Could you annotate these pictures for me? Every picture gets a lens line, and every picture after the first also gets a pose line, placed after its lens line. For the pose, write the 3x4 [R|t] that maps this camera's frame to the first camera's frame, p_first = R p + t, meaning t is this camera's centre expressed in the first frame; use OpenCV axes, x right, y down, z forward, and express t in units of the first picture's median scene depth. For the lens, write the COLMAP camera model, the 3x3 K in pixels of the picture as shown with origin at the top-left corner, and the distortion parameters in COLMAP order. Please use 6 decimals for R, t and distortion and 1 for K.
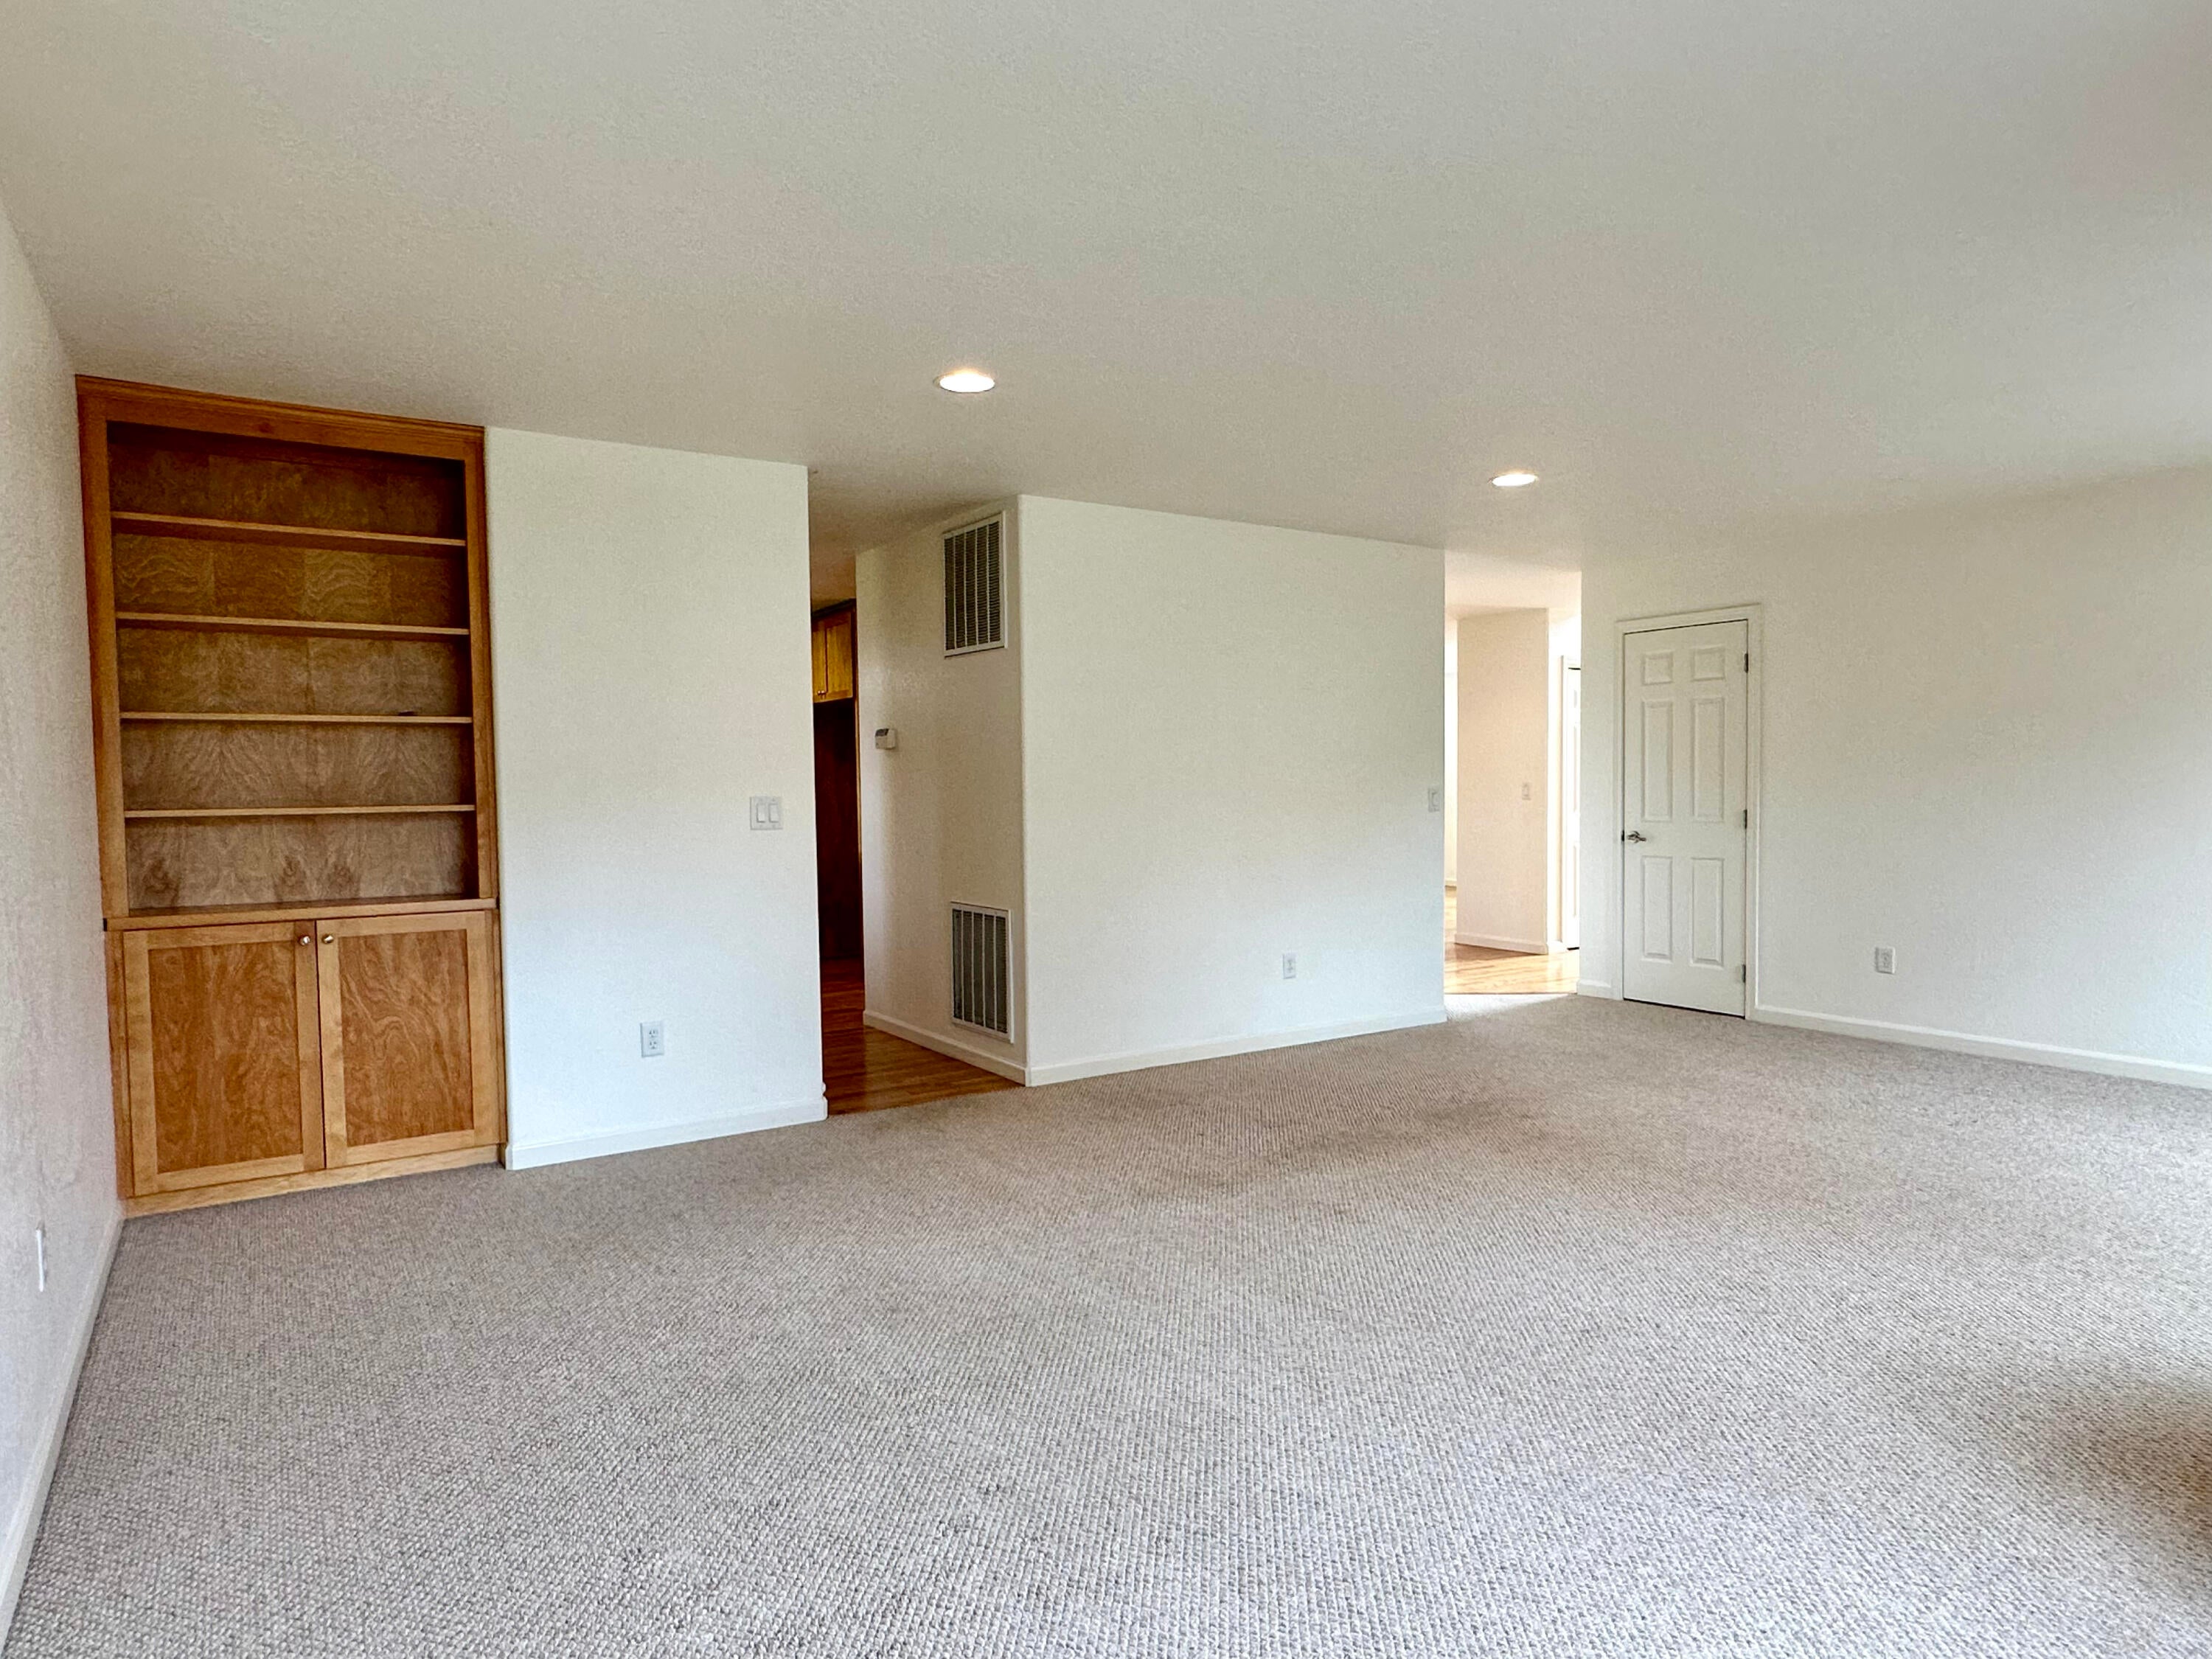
lens RADIAL K [[1231.9, 0, 1107.3], [0, 1231.9, 837.5], [0, 0, 1]] dist [0.000318, -0.000045]
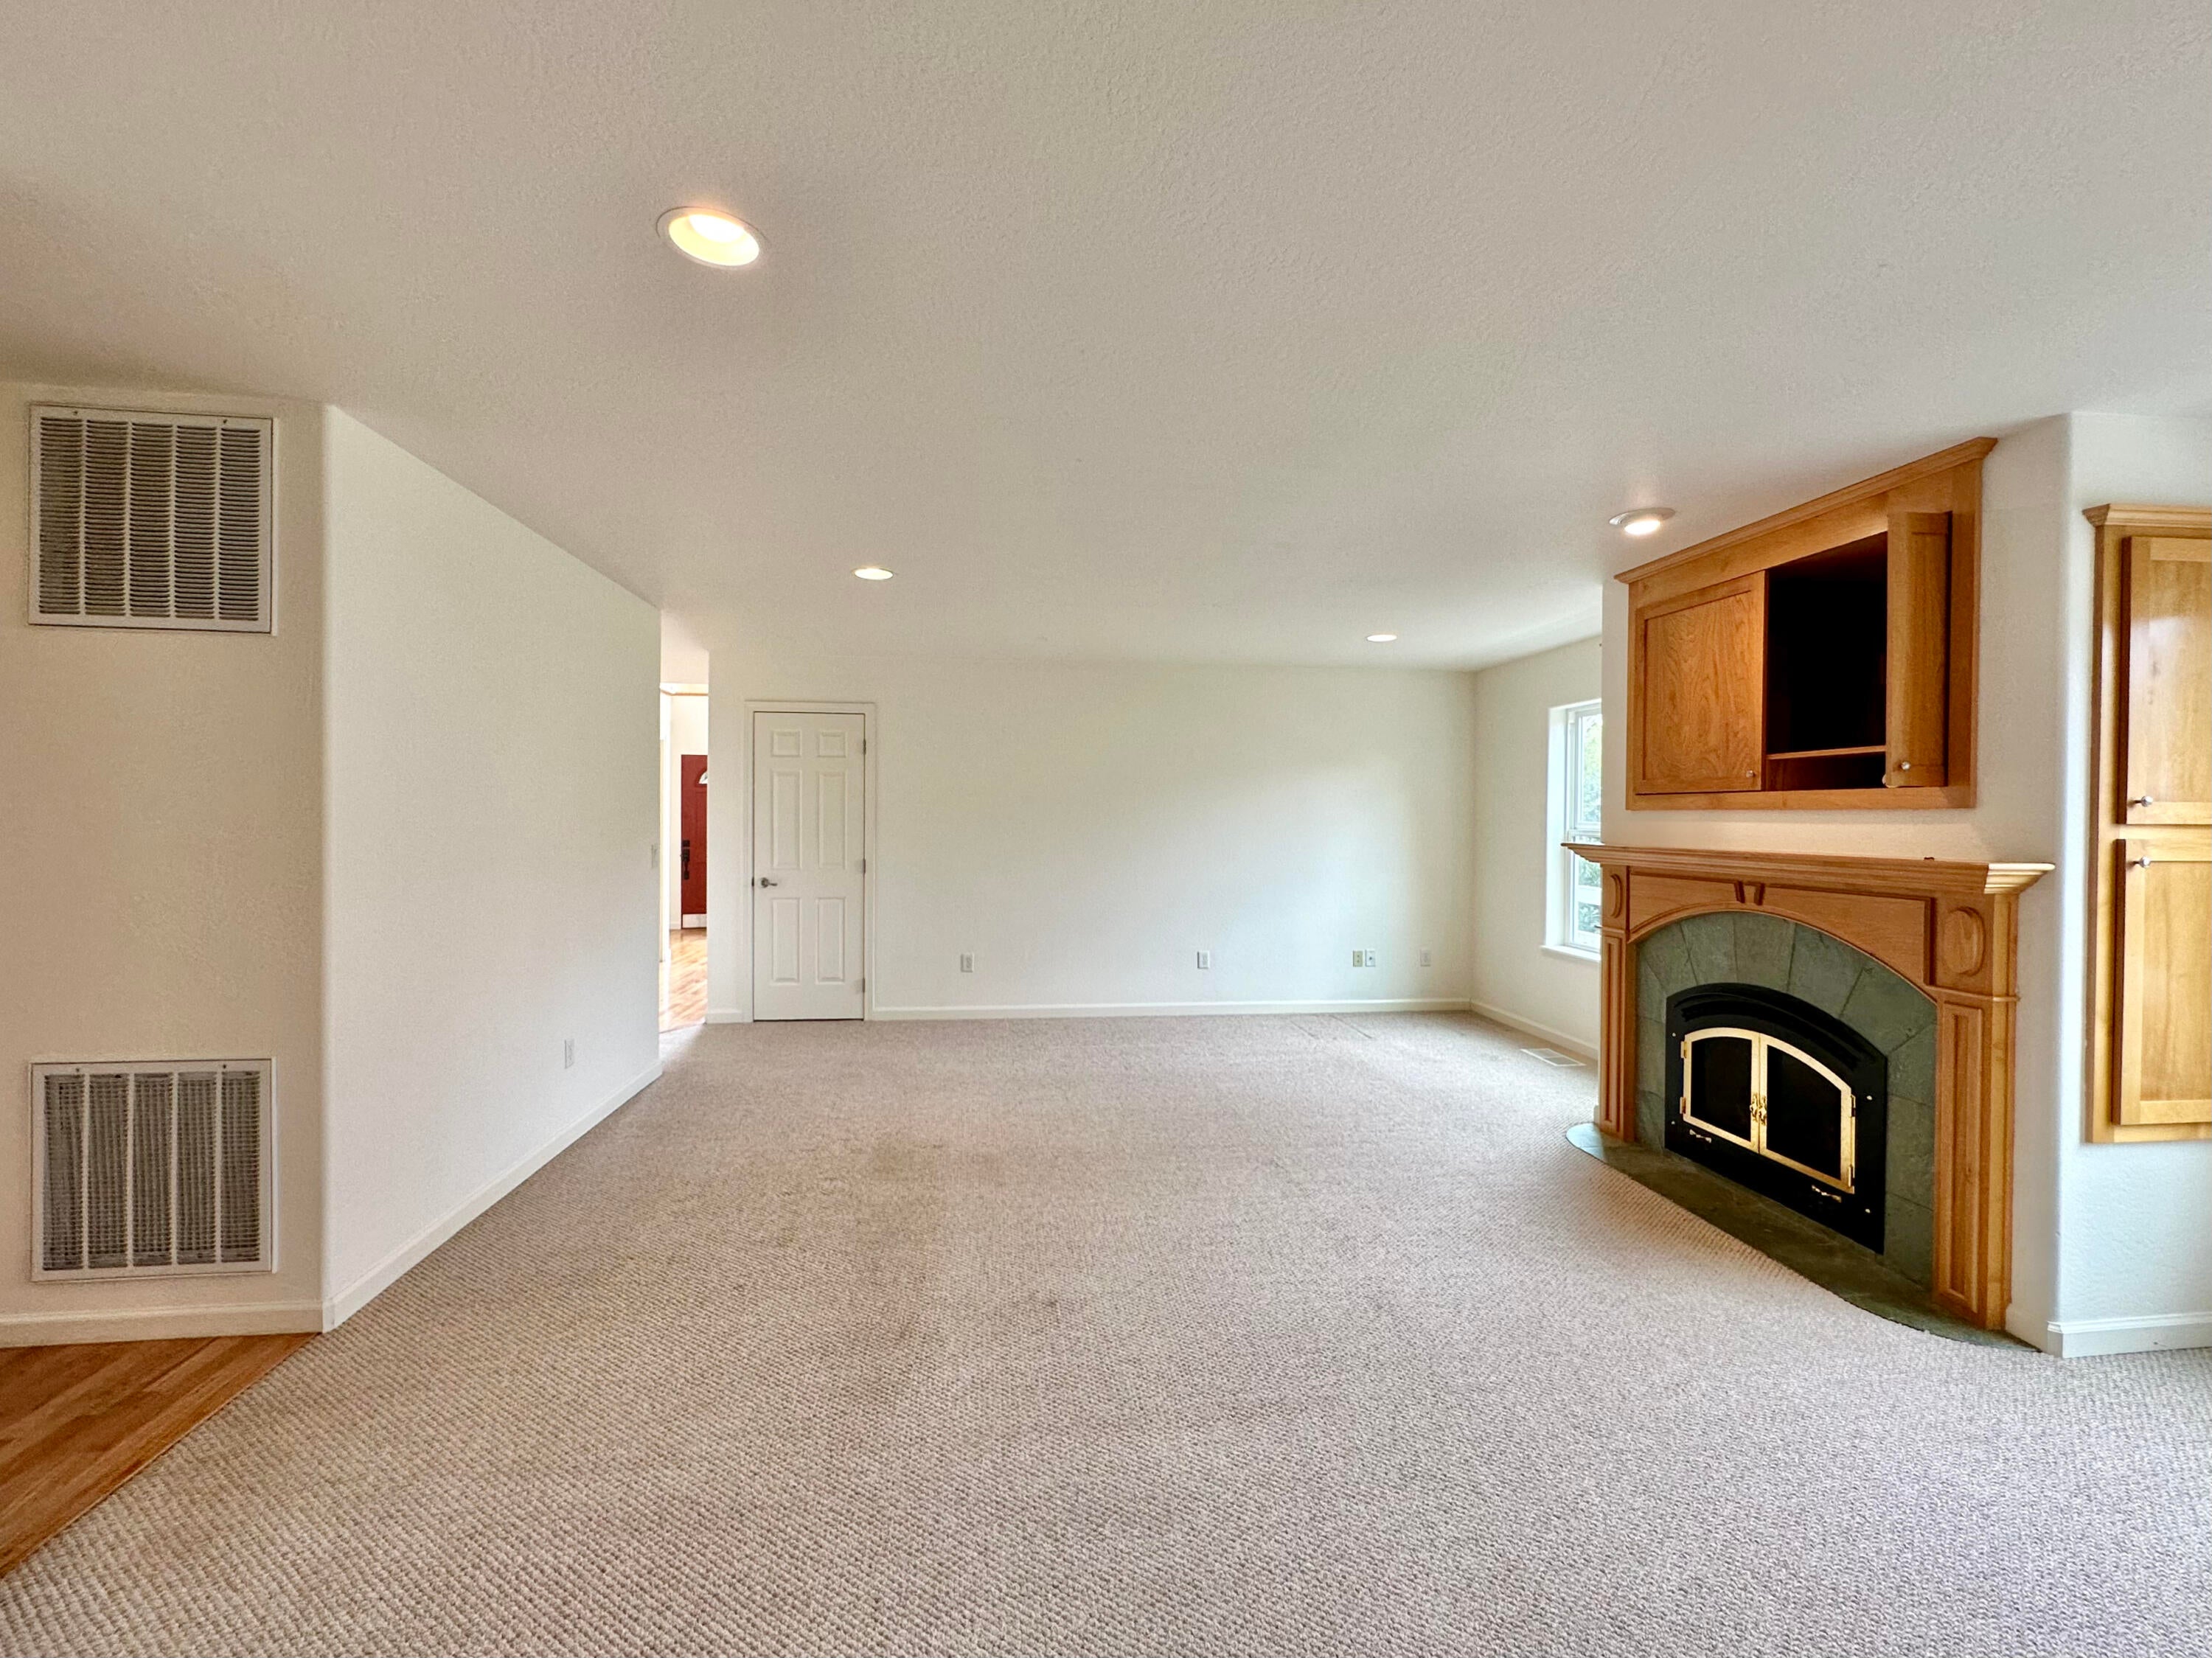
lens RADIAL K [[926.2, 0, 1103.2], [0, 926.2, 819.8], [0, 0, 1]] dist [-0.000496, 0.000012]
pose [[0.472439, 0.014942, 0.881237, -0.289311], [0.027664, 0.999112, -0.031772, -0.032928], [-0.880929, 0.039389, 0.471606, 0.402708]]
